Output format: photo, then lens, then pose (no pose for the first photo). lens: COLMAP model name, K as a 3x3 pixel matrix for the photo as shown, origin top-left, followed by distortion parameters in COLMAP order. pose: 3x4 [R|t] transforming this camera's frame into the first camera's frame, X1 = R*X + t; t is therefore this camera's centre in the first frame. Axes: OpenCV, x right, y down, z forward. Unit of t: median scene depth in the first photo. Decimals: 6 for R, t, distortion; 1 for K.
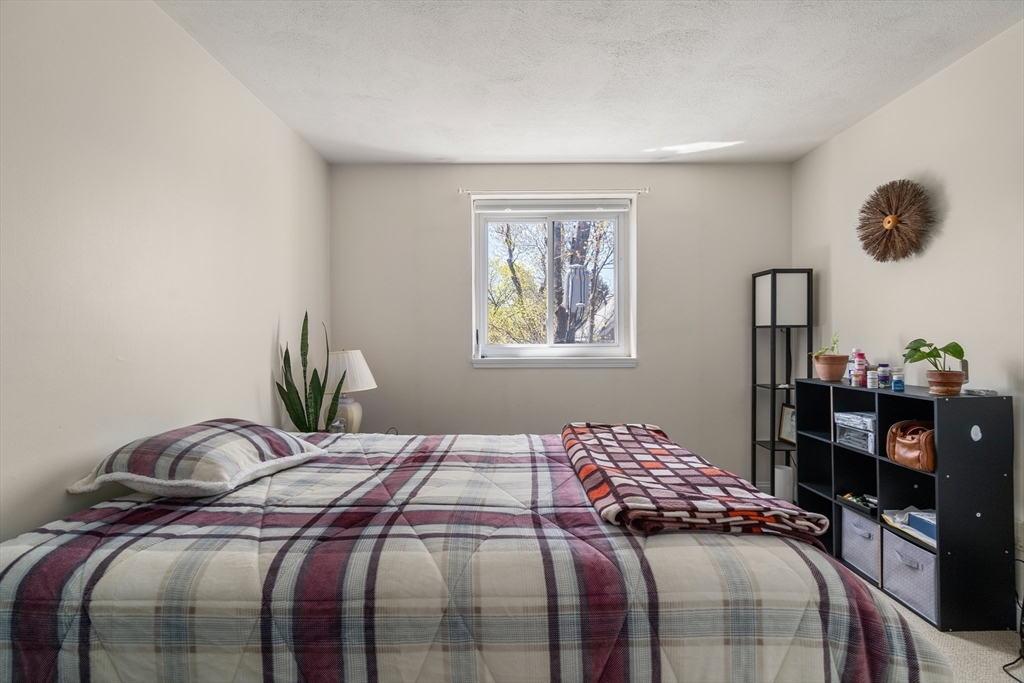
lens RADIAL K [[461.7, 0, 511.5], [0, 461.7, 344.3], [0, 0, 1]] dist [-0.002191, 0.000102]
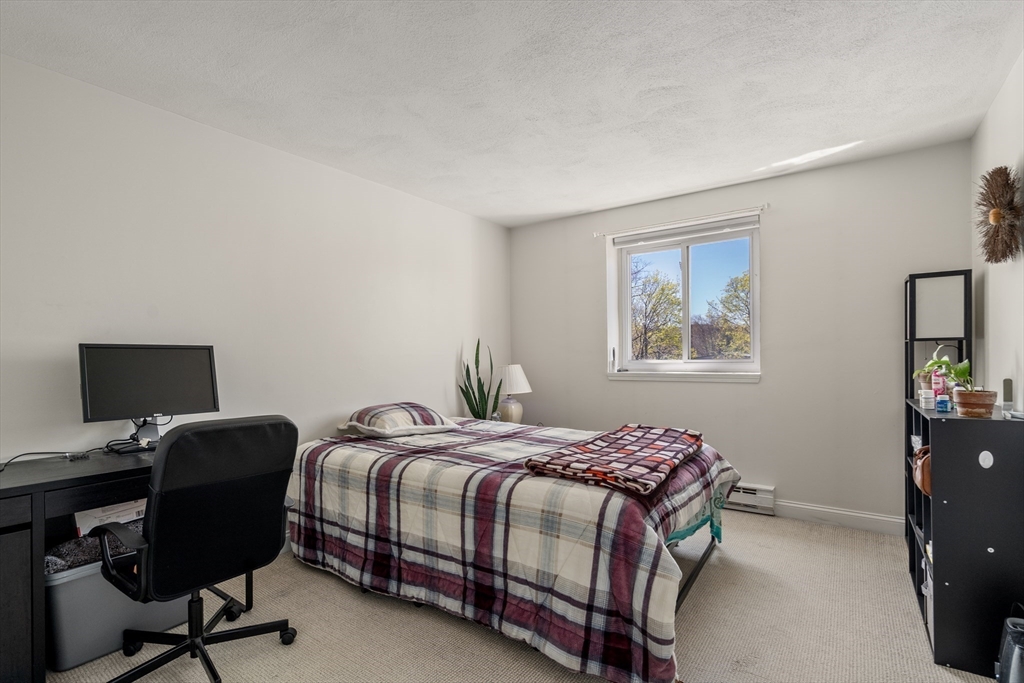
lens RADIAL K [[480.8, 0, 513.3], [0, 480.8, 358.7], [0, 0, 1]] dist [-0.001966, -0.000228]
pose [[0.821590, -0.001965, -0.570075, 1.132877], [0.003491, 0.999993, 0.001585, -0.016278], [0.570068, -0.003292, 0.821591, -0.449306]]
